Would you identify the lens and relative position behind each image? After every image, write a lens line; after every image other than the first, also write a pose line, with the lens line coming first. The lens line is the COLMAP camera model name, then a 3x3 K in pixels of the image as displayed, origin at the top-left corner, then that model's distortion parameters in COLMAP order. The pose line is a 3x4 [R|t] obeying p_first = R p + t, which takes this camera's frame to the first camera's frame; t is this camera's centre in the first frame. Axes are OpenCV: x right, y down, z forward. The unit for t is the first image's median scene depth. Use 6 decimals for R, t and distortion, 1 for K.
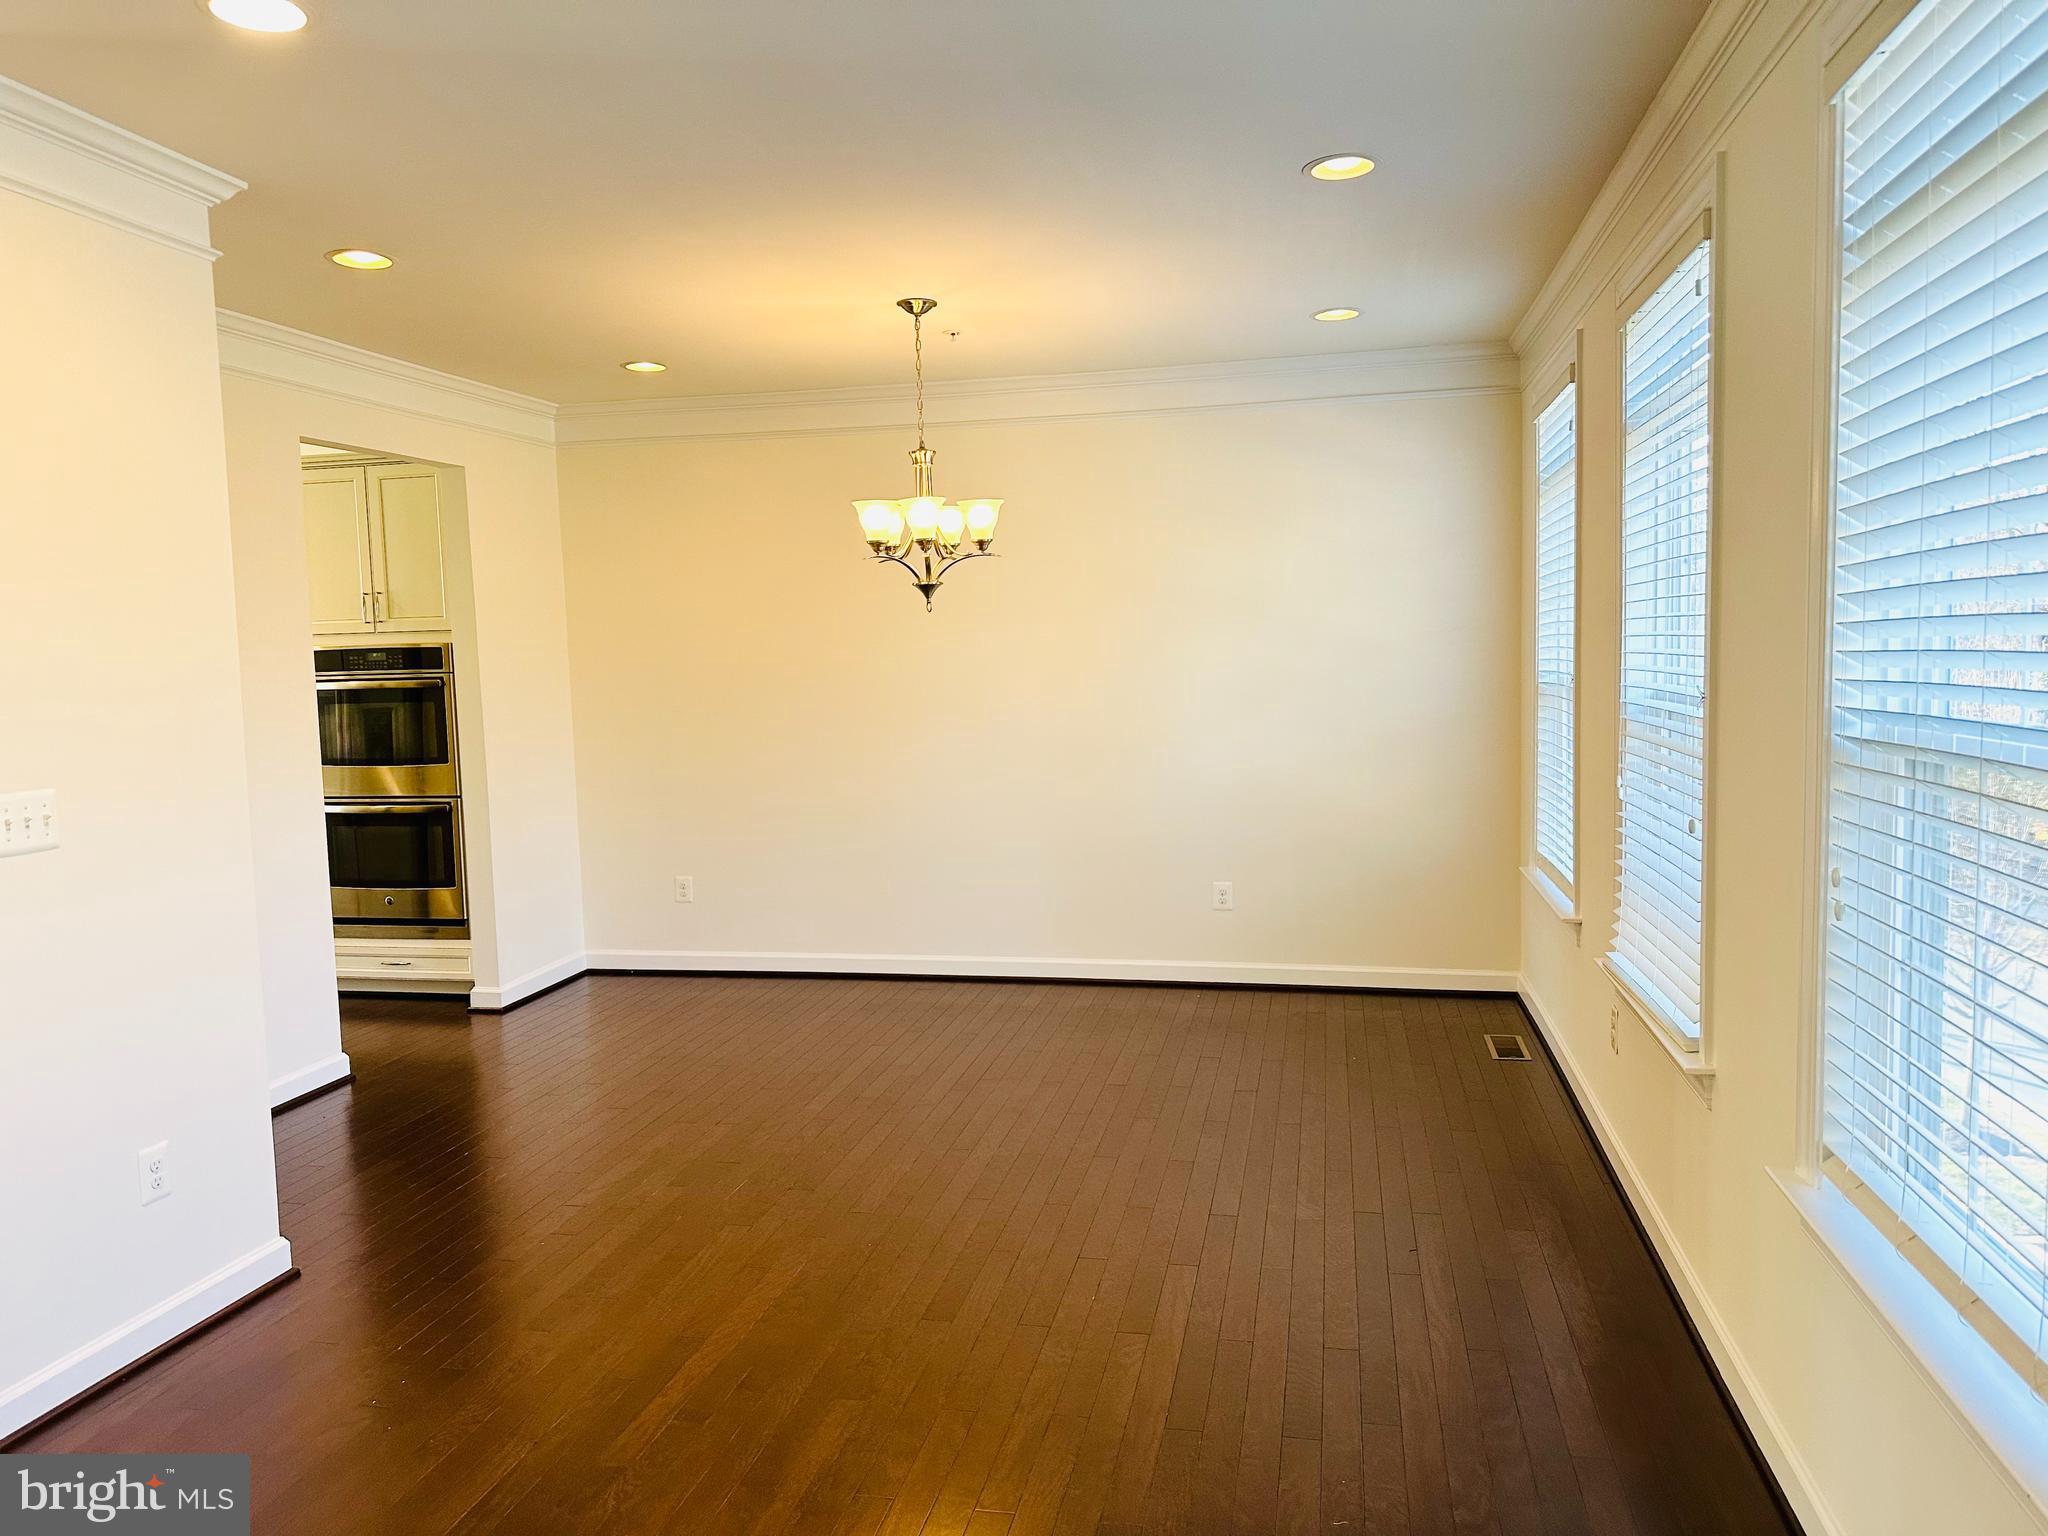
lens RADIAL K [[1446.0, 0, 1015.4], [0, 1446.0, 764.3], [0, 0, 1]] dist [-0.011136, -0.046616]
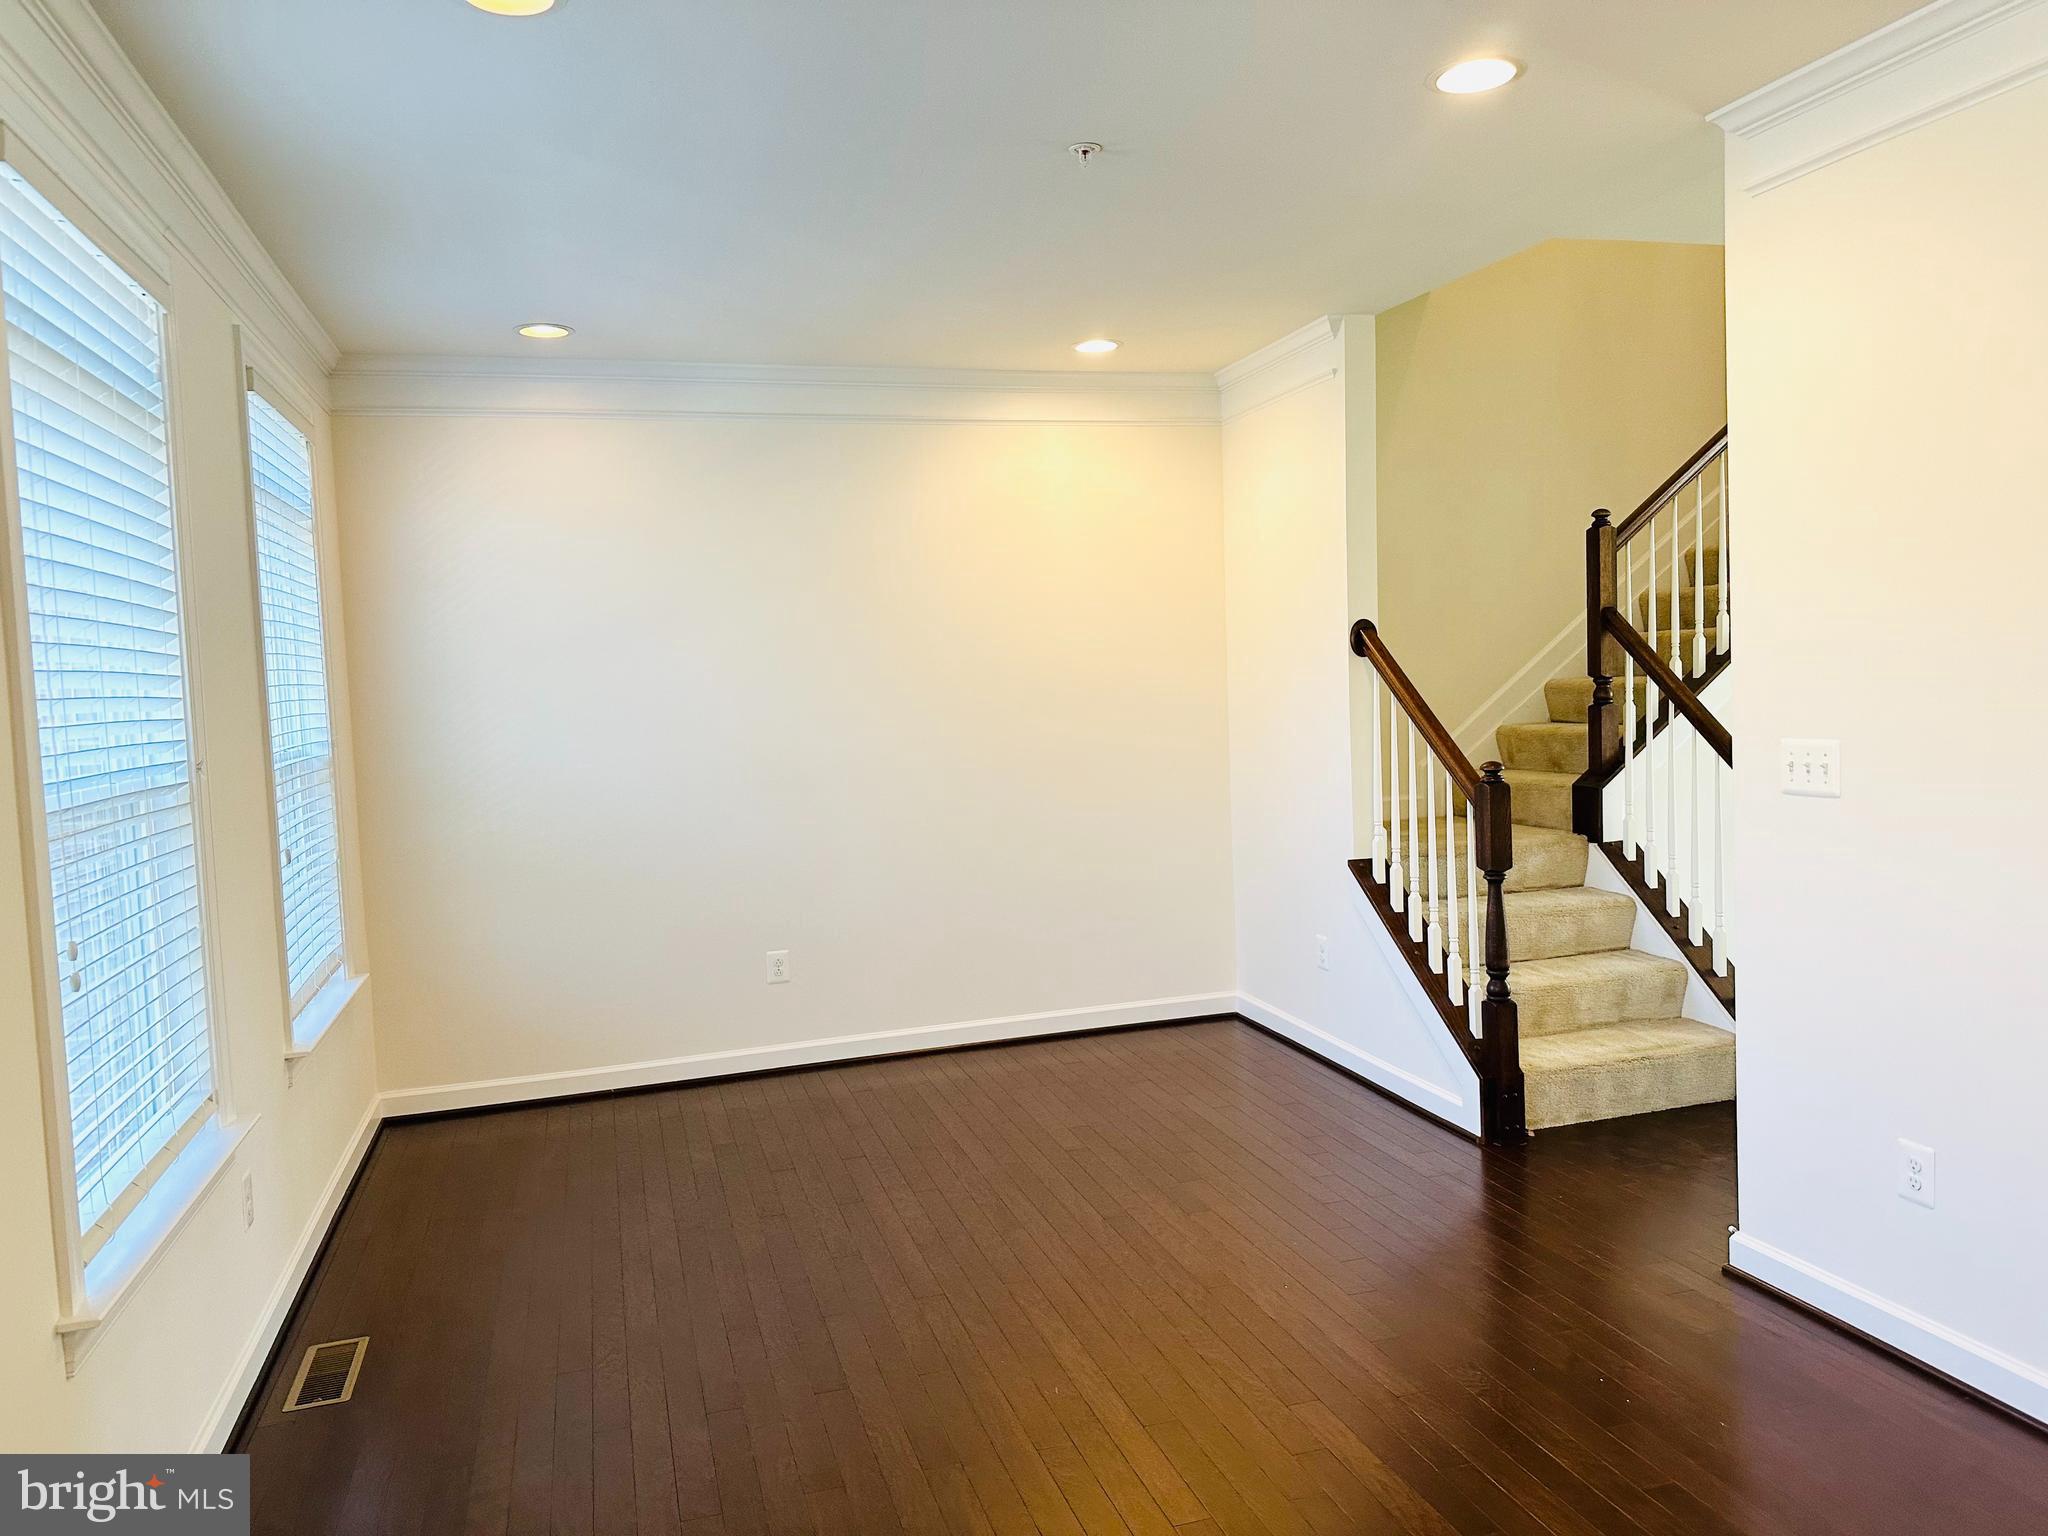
lens RADIAL K [[1446.0, 0, 1014.2], [0, 1446.0, 771.3], [0, 0, 1]] dist [-0.011136, -0.046616]
pose [[-0.867838, 0.098699, -0.486945, 0.357915], [0.024755, 0.987443, 0.156027, -0.140591], [0.496230, 0.123352, -0.859383, 1.629326]]
